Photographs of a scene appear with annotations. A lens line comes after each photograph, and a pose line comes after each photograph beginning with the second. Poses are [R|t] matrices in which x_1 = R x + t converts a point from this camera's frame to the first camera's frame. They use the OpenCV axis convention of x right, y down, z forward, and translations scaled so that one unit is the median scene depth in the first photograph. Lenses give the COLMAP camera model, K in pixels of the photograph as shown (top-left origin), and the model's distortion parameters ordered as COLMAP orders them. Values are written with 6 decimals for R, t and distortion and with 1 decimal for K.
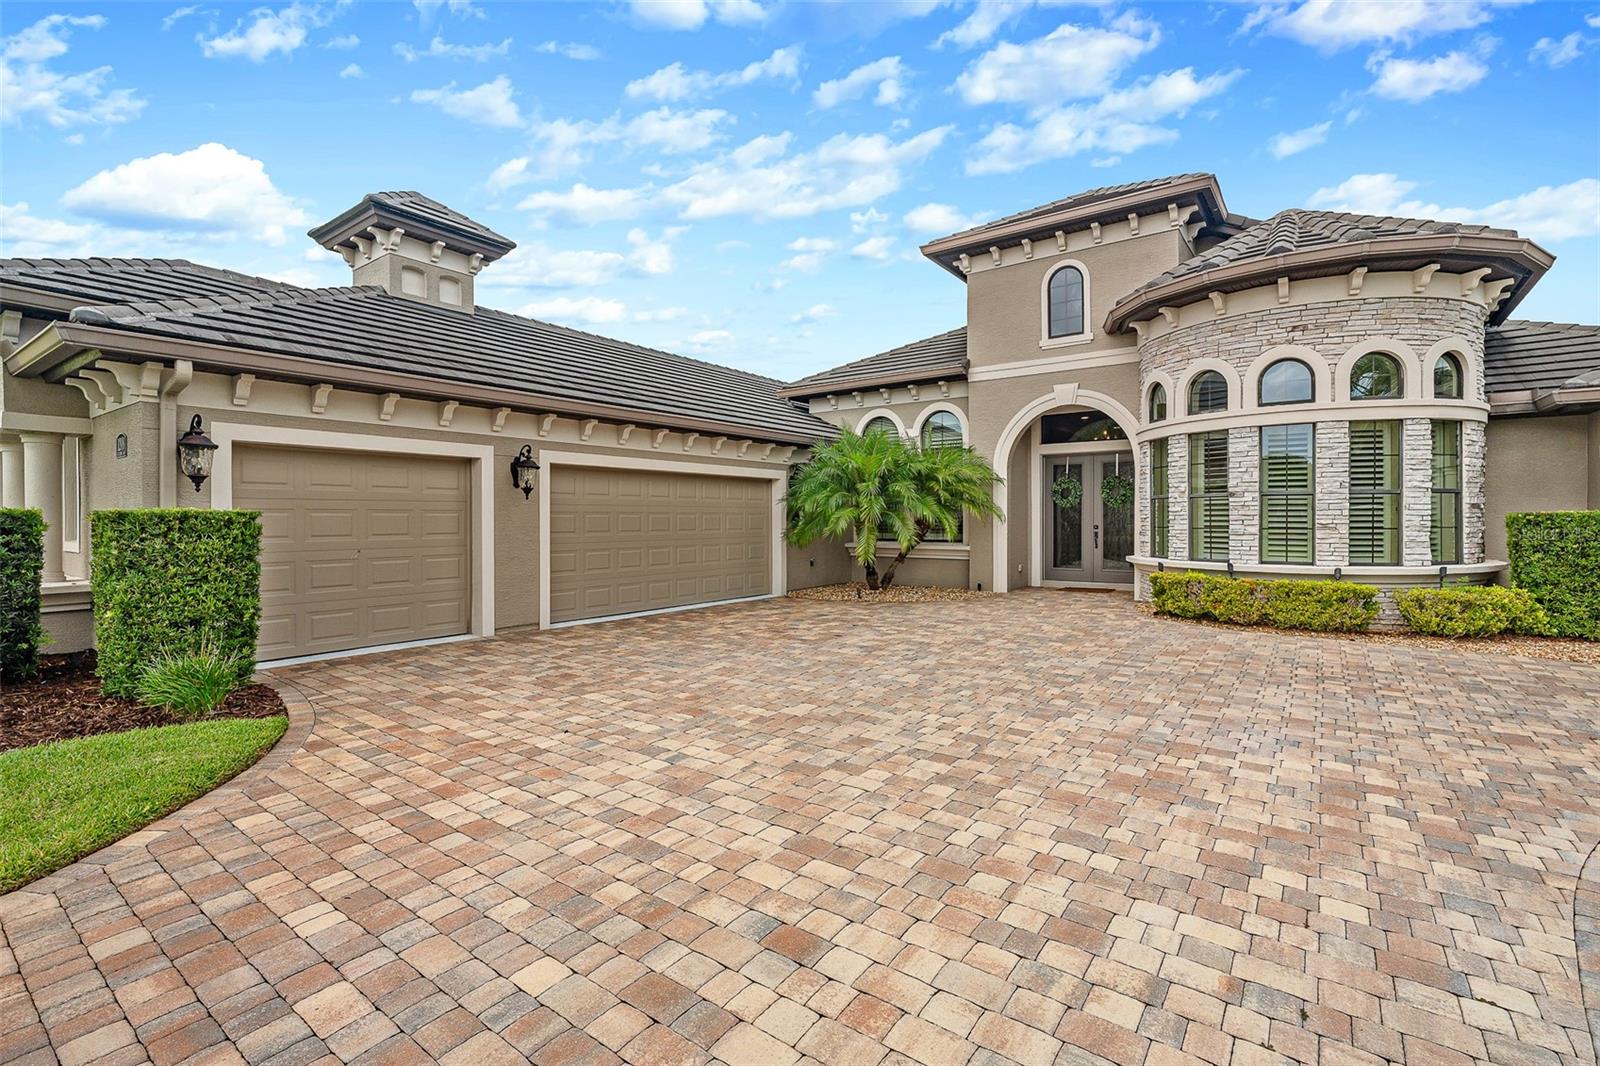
lens RADIAL K [[720.8, 0, 798.9], [0, 720.8, 520.0], [0, 0, 1]] dist [-0.003100, -0.000331]
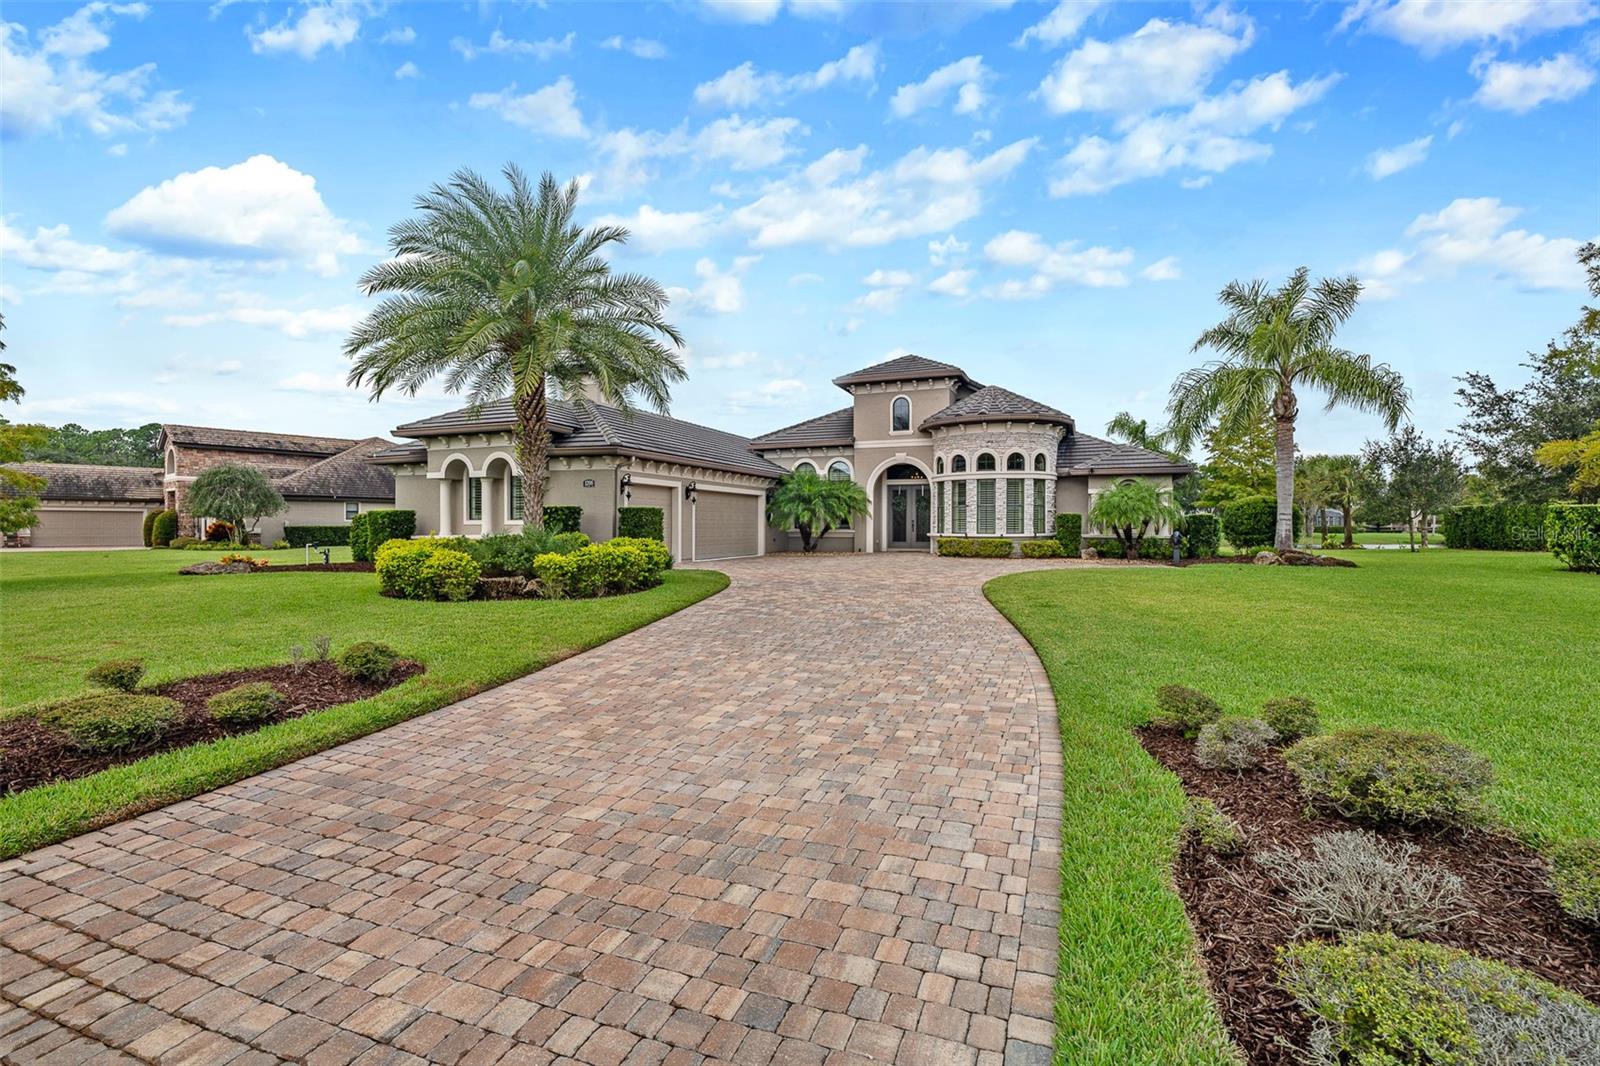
lens RADIAL K [[720.8, 0, 798.9], [0, 720.8, 520.0], [0, 0, 1]] dist [-0.003100, -0.000331]
pose [[0.966177, 0.006935, 0.257788, -0.486707], [-0.003801, 0.999913, -0.012654, 0.037414], [-0.257854, 0.011246, 0.966119, -1.015294]]
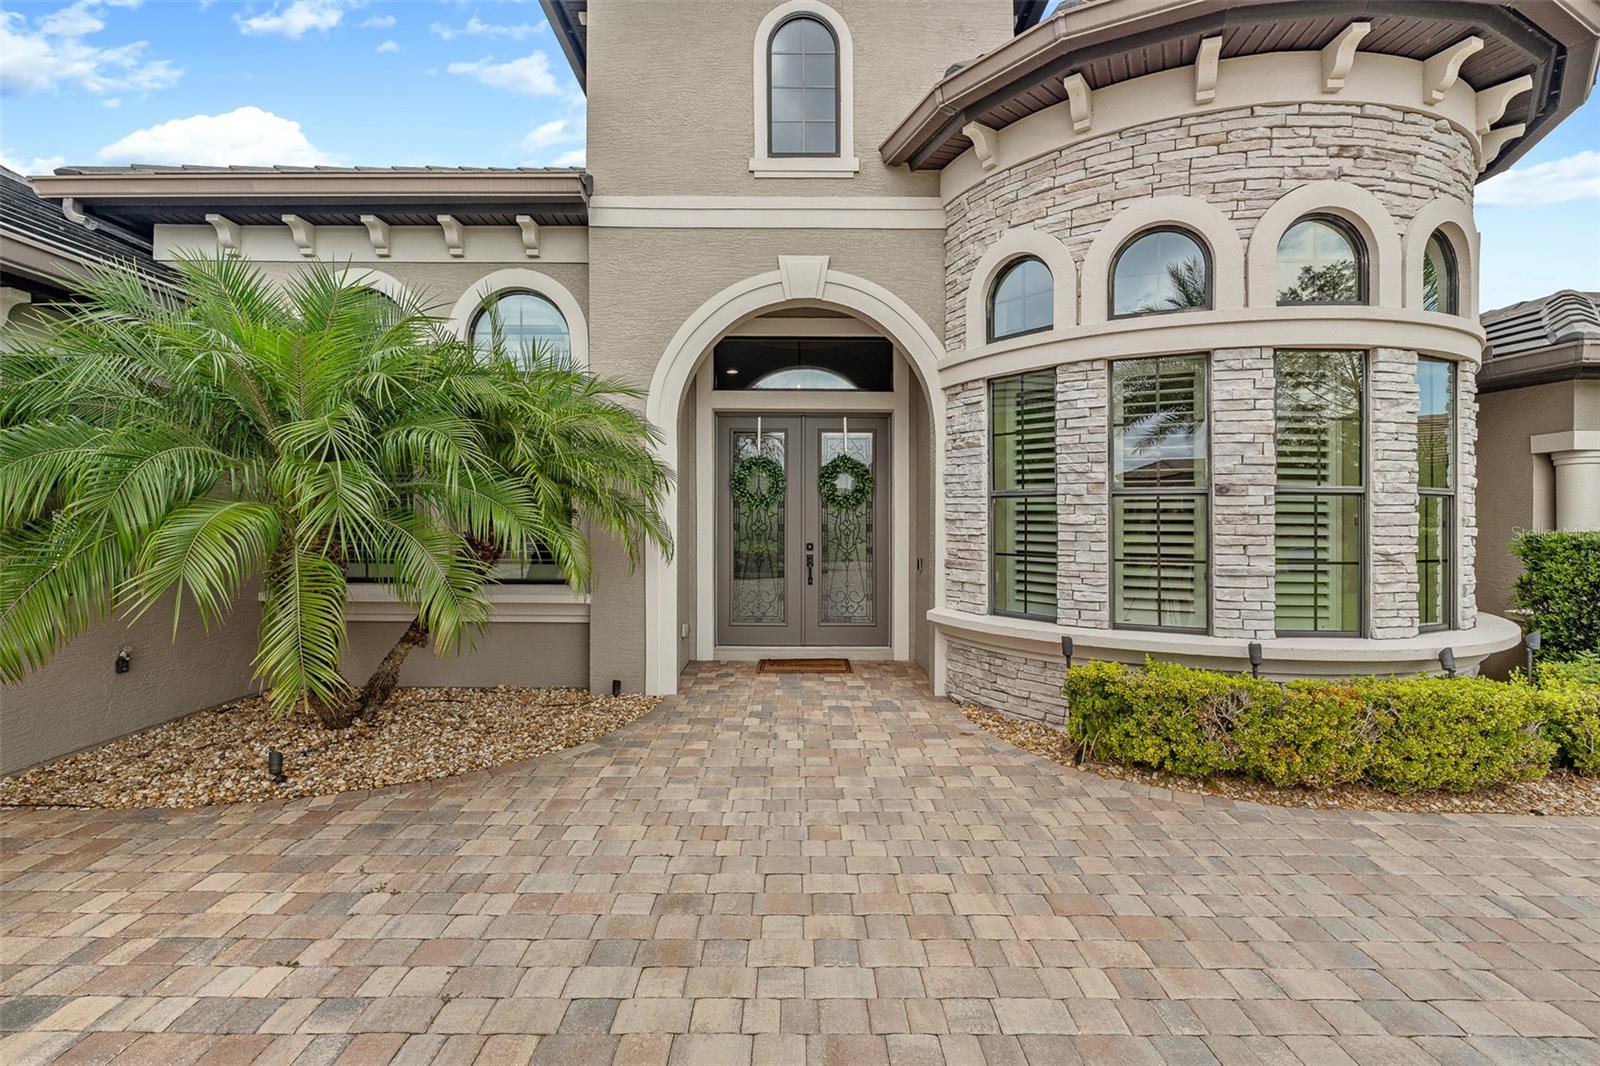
lens RADIAL K [[720.8, 0, 798.9], [0, 720.8, 520.0], [0, 0, 1]] dist [-0.003100, -0.000331]
pose [[0.799952, 0.005356, 0.600040, 0.082522], [-0.005409, 0.999984, -0.001715, -0.011253], [-0.600040, -0.001873, 0.799968, 0.644872]]
